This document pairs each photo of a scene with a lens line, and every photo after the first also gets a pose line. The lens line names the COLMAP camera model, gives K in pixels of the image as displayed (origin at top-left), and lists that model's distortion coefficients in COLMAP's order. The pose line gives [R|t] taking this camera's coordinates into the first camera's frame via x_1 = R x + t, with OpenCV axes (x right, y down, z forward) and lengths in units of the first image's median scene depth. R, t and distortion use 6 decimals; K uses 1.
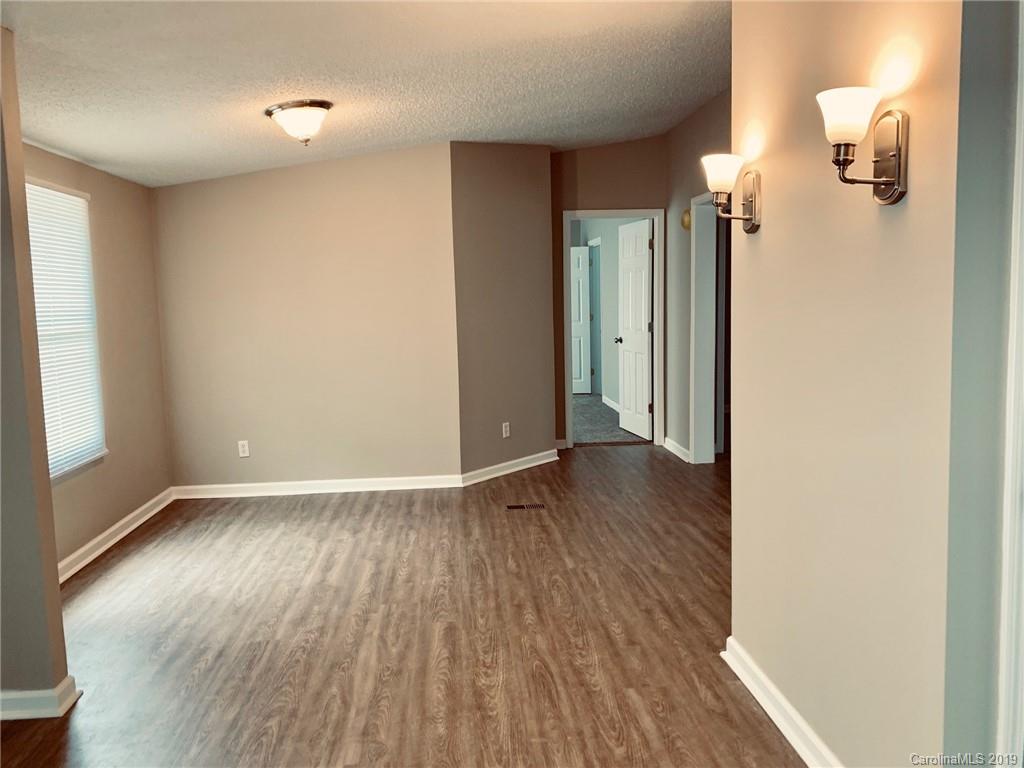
lens RADIAL K [[786.8, 0, 510.8], [0, 786.8, 380.3], [0, 0, 1]] dist [0.046167, -0.047100]
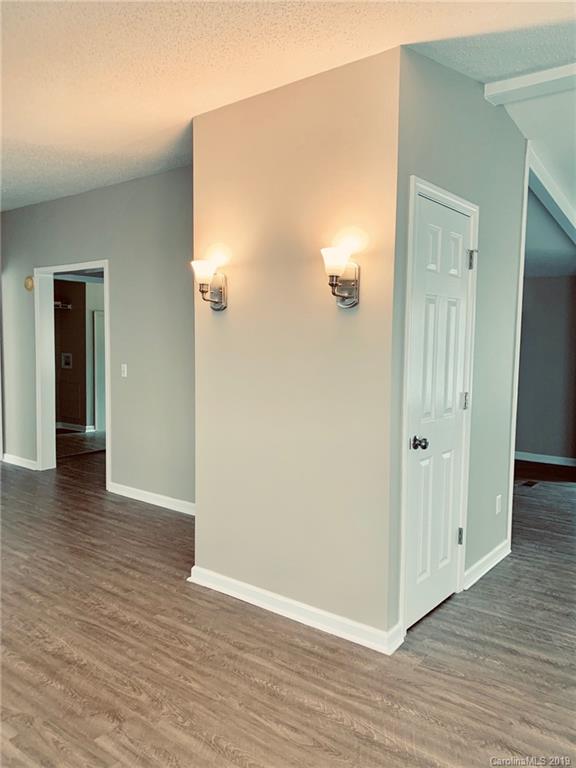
lens RADIAL K [[590.1, 0, 282.8], [0, 590.1, 386.8], [0, 0, 1]] dist [0.046167, -0.047100]
pose [[0.685432, -0.021203, 0.727828, -0.444650], [0.043930, 0.998959, -0.012270, -0.006654], [-0.726810, 0.040383, 0.685650, 0.059609]]
